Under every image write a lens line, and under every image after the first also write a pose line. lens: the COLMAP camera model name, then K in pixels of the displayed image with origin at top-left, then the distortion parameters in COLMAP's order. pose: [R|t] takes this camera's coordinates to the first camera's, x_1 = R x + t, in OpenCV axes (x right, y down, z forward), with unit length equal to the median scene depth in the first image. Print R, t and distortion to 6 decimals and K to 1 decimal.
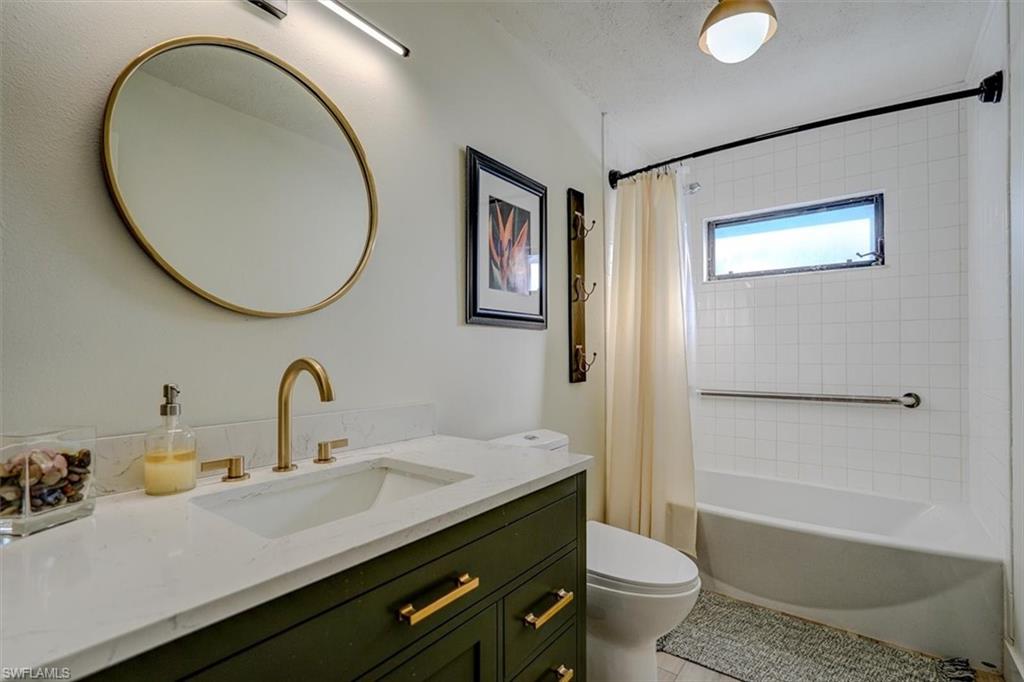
lens RADIAL K [[482.3, 0, 512.3], [0, 482.3, 361.3], [0, 0, 1]] dist [-0.000947, 0.007379]
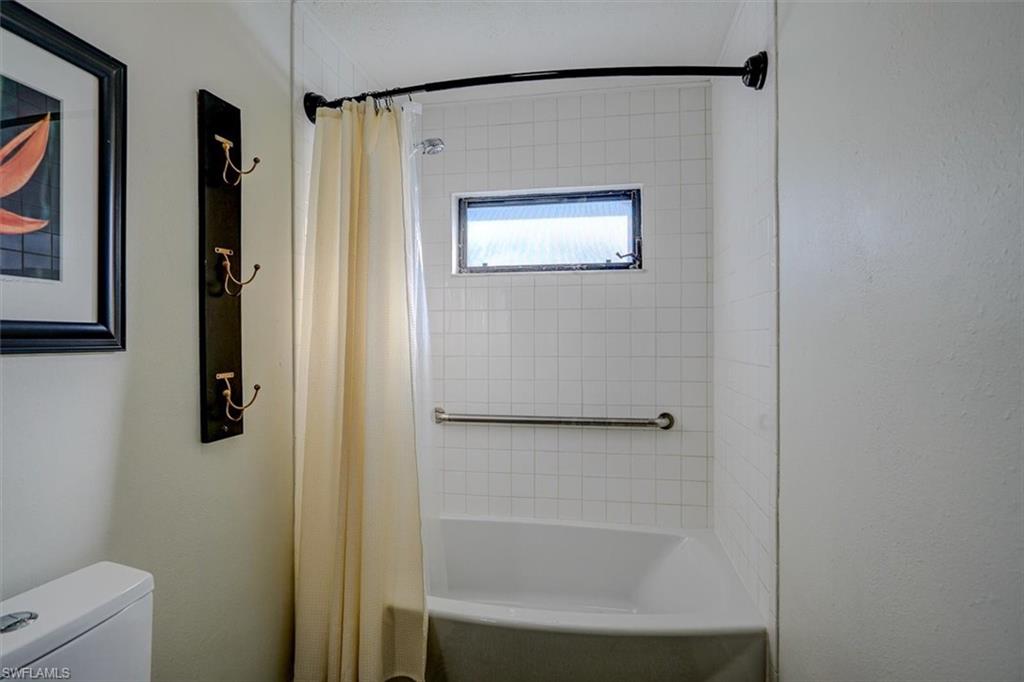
lens RADIAL K [[480.2, 0, 497.1], [0, 480.2, 336.1], [0, 0, 1]] dist [-0.003960, 0.000154]
pose [[0.914793, 0.012958, 0.403715, 0.171952], [-0.005557, 0.999794, -0.019500, -0.057377], [-0.403885, 0.015595, 0.914677, 0.302458]]
